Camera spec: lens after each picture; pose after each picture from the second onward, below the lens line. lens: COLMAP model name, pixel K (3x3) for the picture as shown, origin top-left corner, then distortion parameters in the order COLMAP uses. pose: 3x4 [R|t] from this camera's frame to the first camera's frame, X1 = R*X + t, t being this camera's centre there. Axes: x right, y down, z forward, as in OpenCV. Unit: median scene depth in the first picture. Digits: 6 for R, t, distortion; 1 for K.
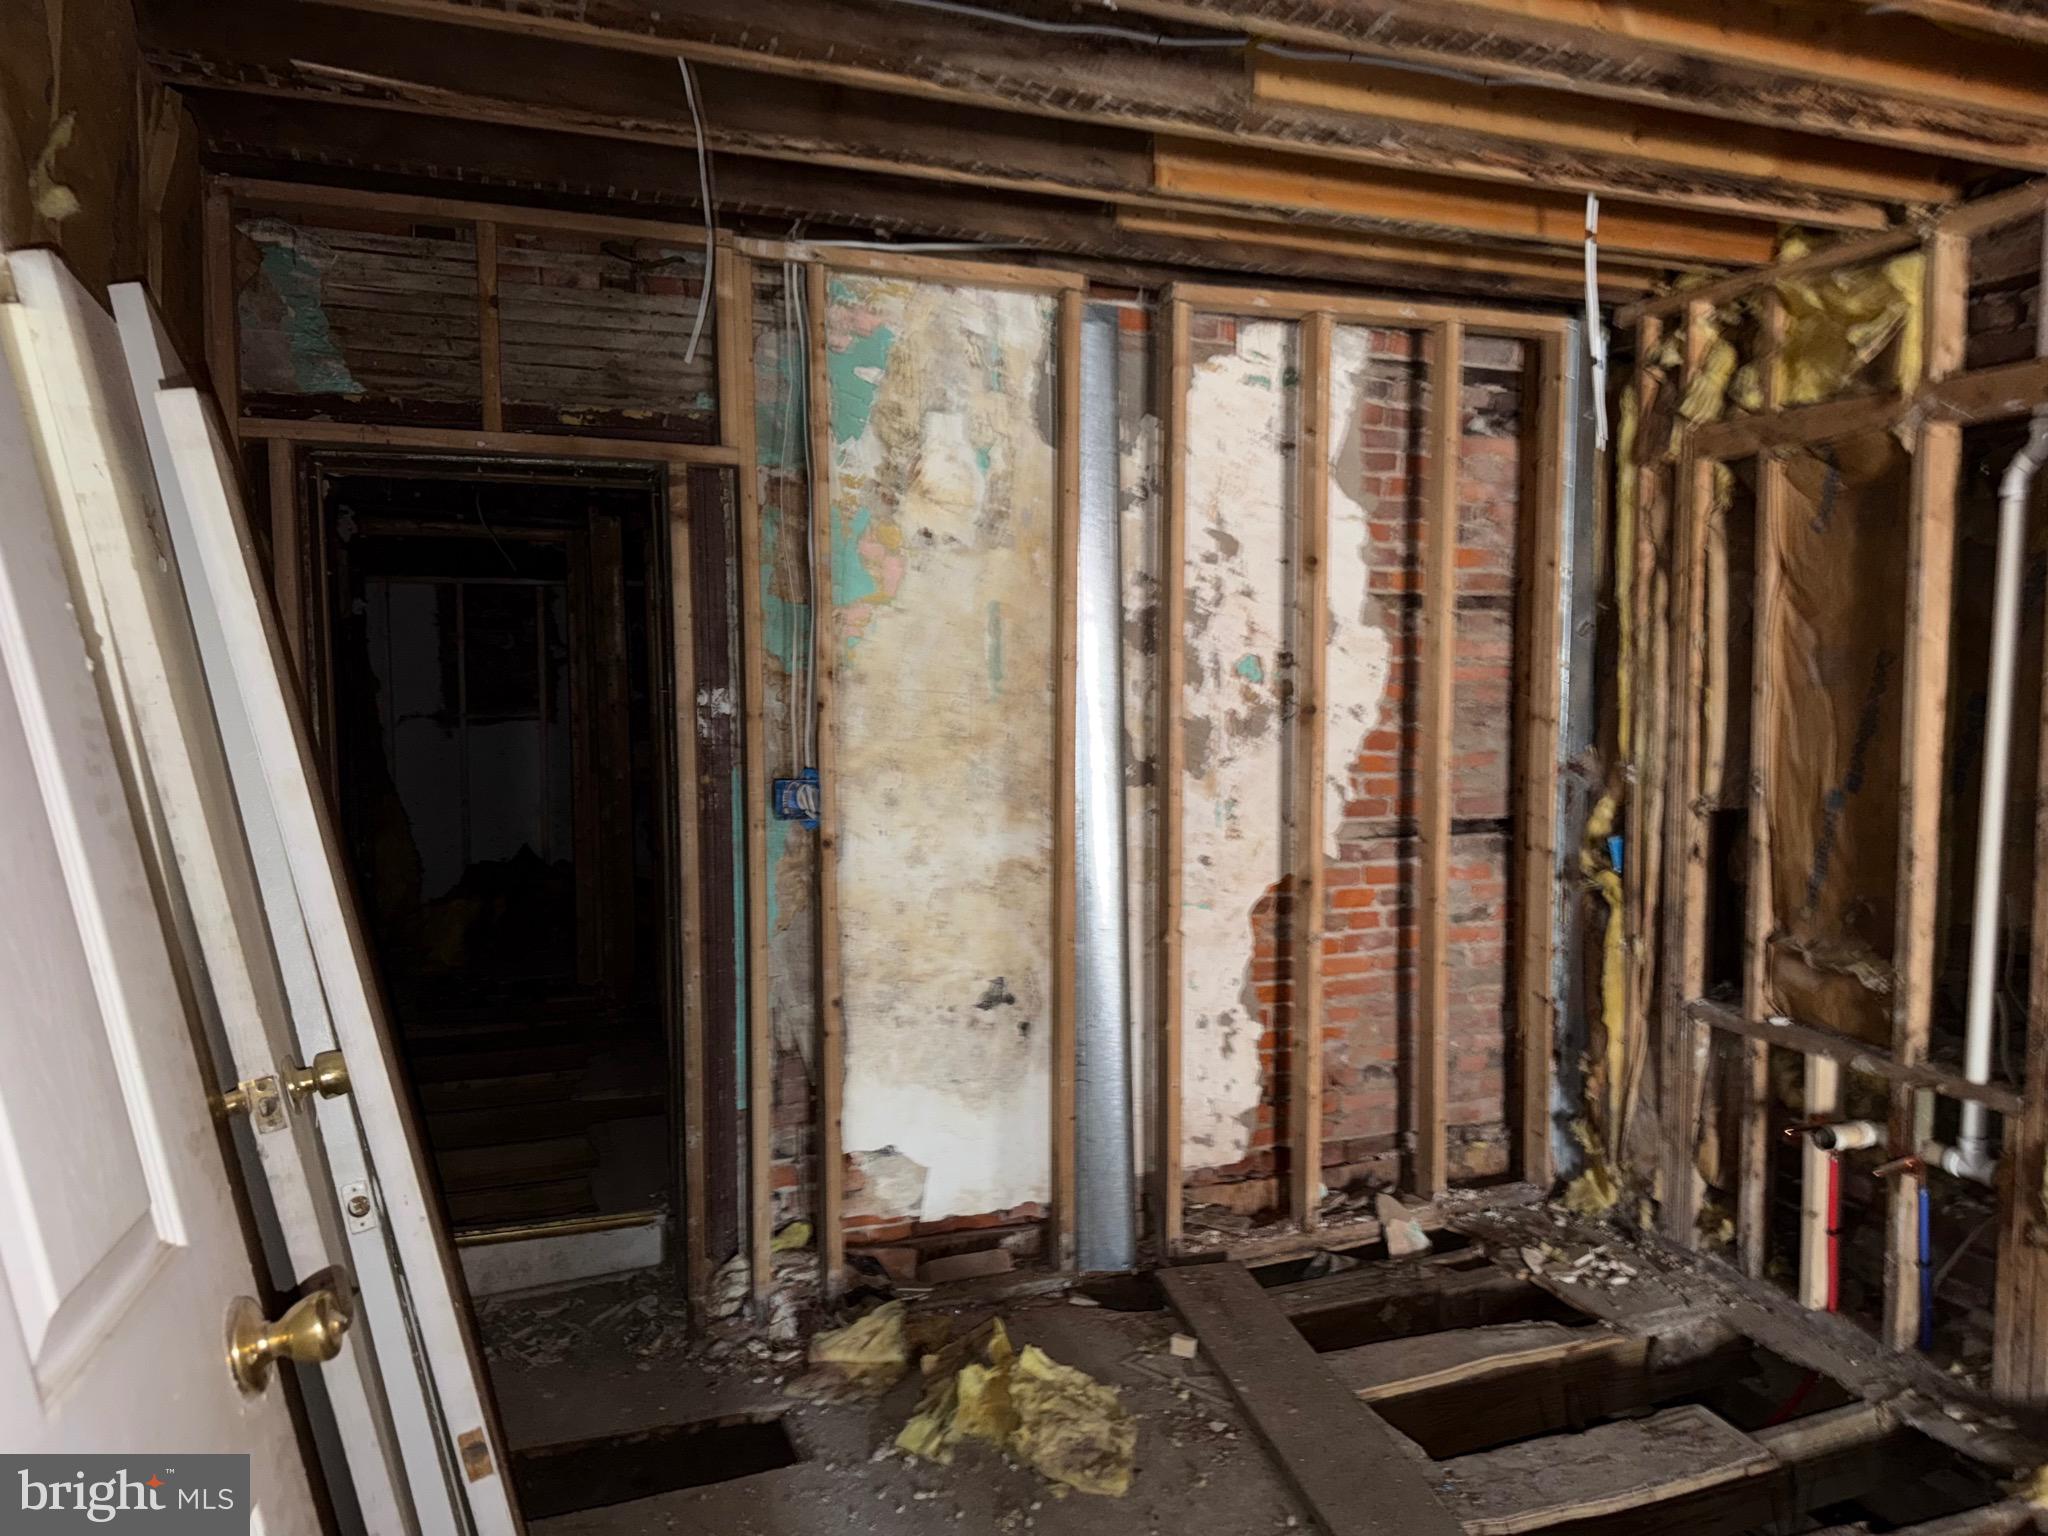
lens RADIAL K [[1438.2, 0, 1030.4], [0, 1438.2, 778.4], [0, 0, 1]] dist [0.105716, -0.096635]
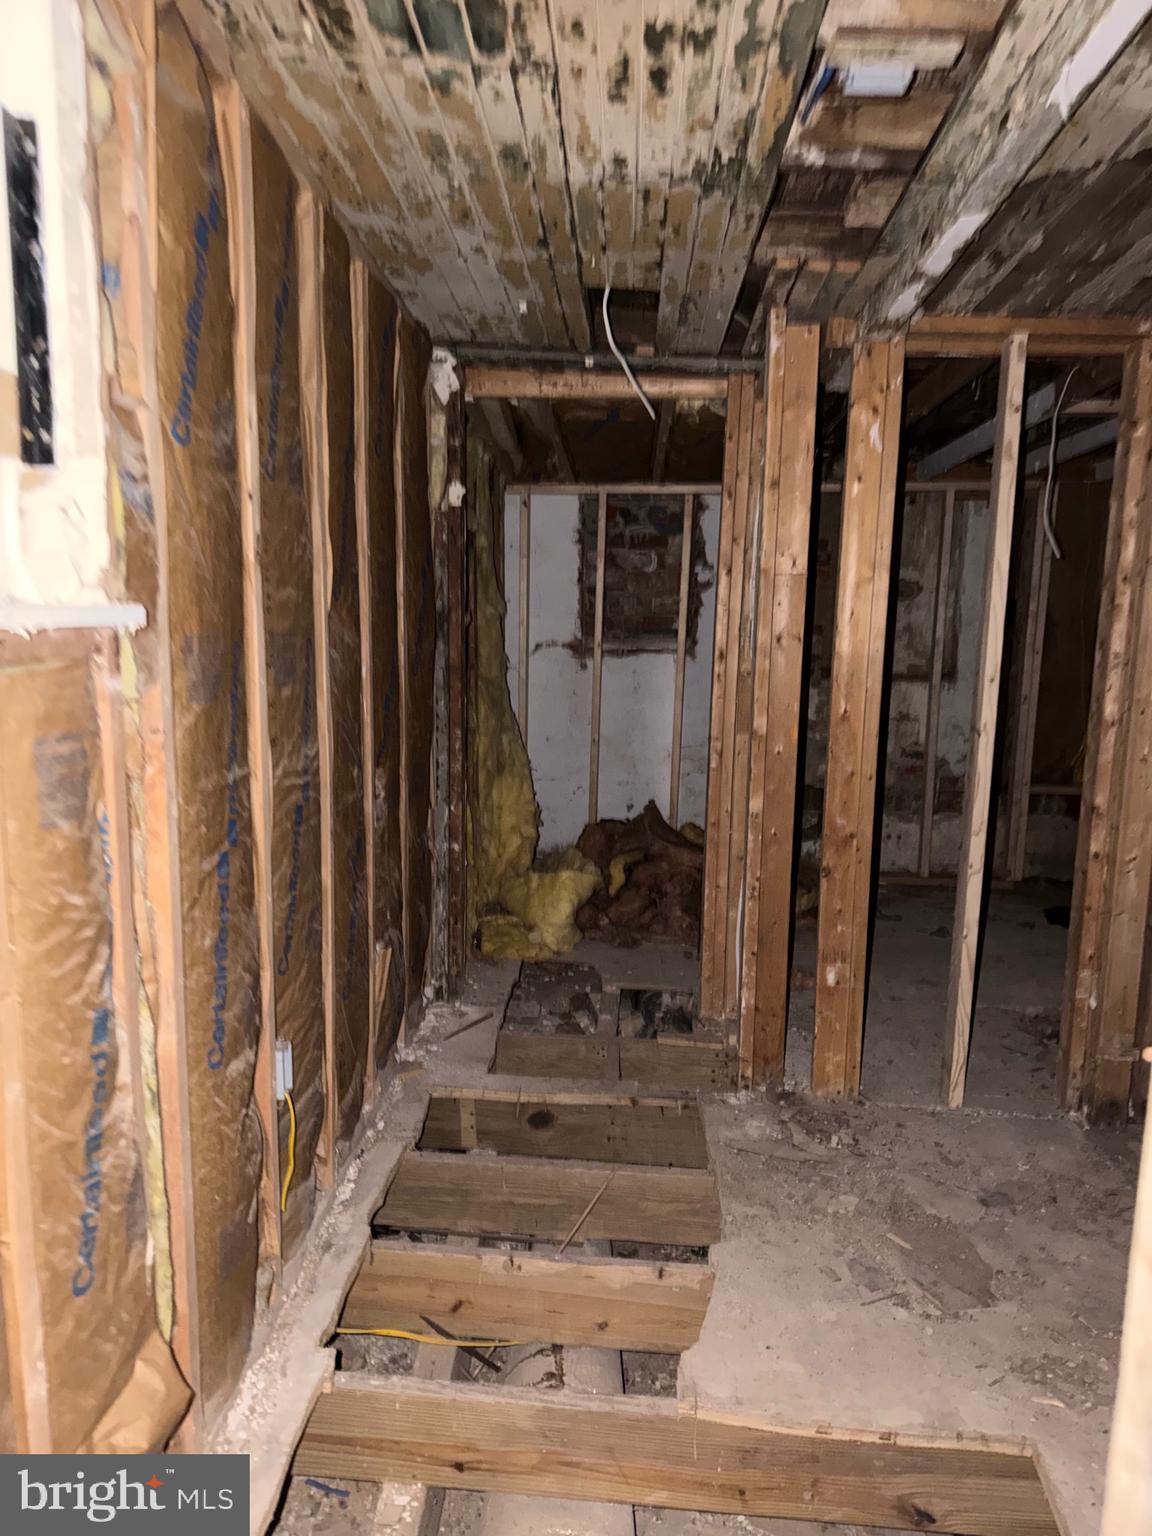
lens RADIAL K [[1095.4, 0, 576.0], [0, 1095.4, 768.0], [0, 0, 1]] dist [0.080256, -0.100954]
pose [[0.908385, 0.078299, -0.410738, -0.121756], [-0.053229, 0.995973, 0.072141, -0.016153], [0.414733, -0.043668, 0.908895, 0.385929]]
